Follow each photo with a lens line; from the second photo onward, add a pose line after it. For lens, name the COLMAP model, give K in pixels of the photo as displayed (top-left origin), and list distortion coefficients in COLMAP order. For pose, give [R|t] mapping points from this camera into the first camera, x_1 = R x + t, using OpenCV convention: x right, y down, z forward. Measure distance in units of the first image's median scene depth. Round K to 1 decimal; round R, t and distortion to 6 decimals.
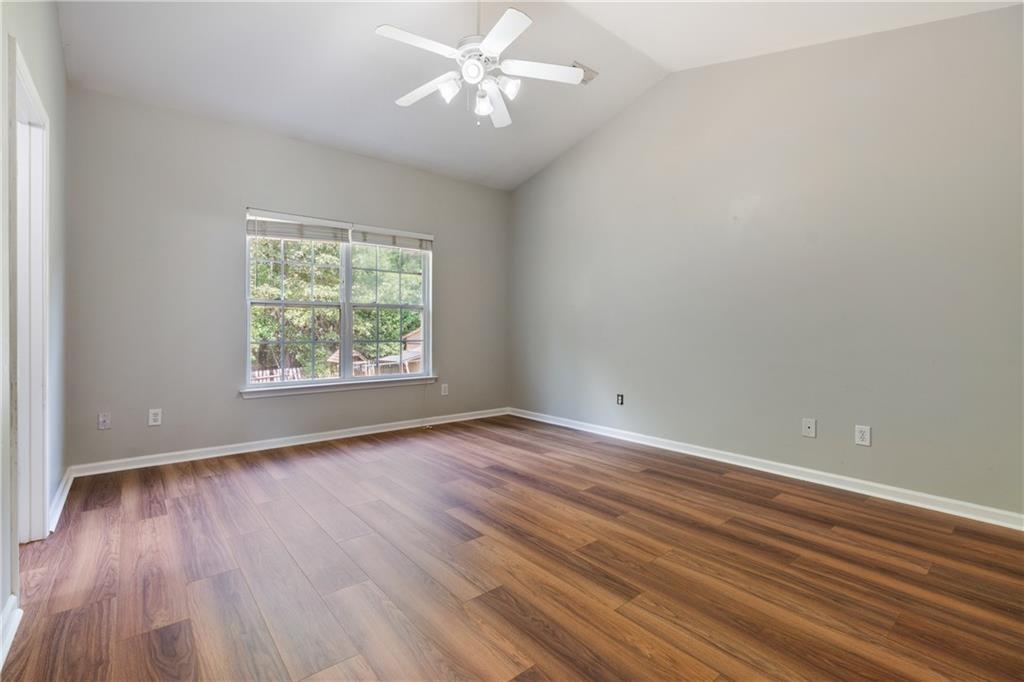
lens RADIAL K [[468.2, 0, 511.1], [0, 468.2, 334.0], [0, 0, 1]] dist [0.001851, 0.000361]
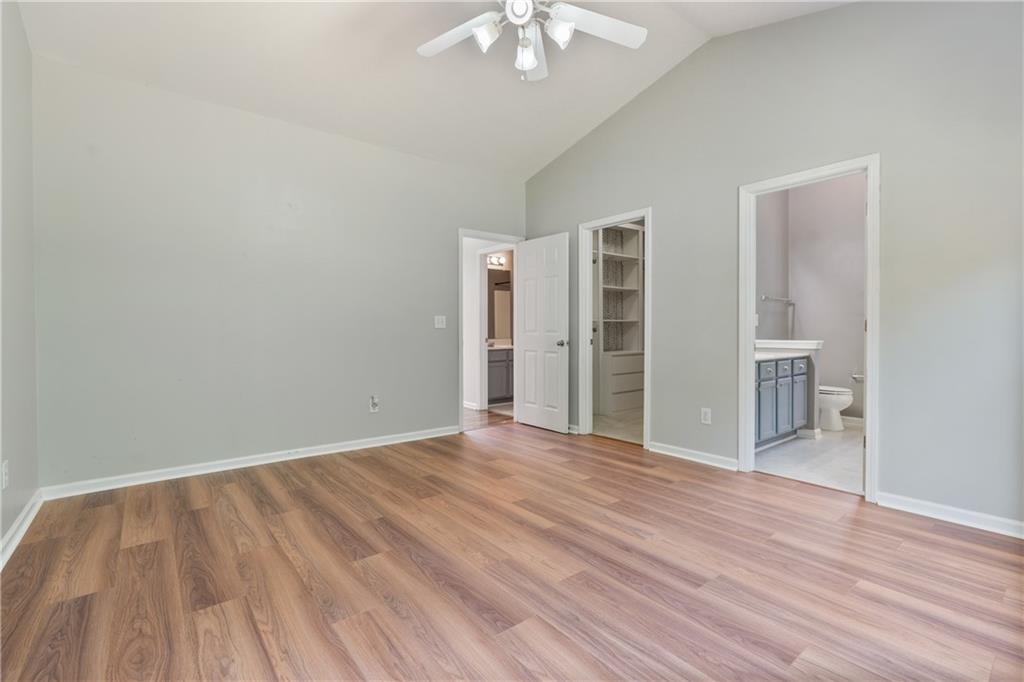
lens RADIAL K [[468.2, 0, 513.2], [0, 468.2, 335.9], [0, 0, 1]] dist [0.001851, 0.000361]
pose [[-0.999852, -0.001611, 0.017128, -0.072543], [-0.001179, 0.999681, 0.025242, -0.024715], [-0.017163, 0.025218, -0.999535, 1.963986]]
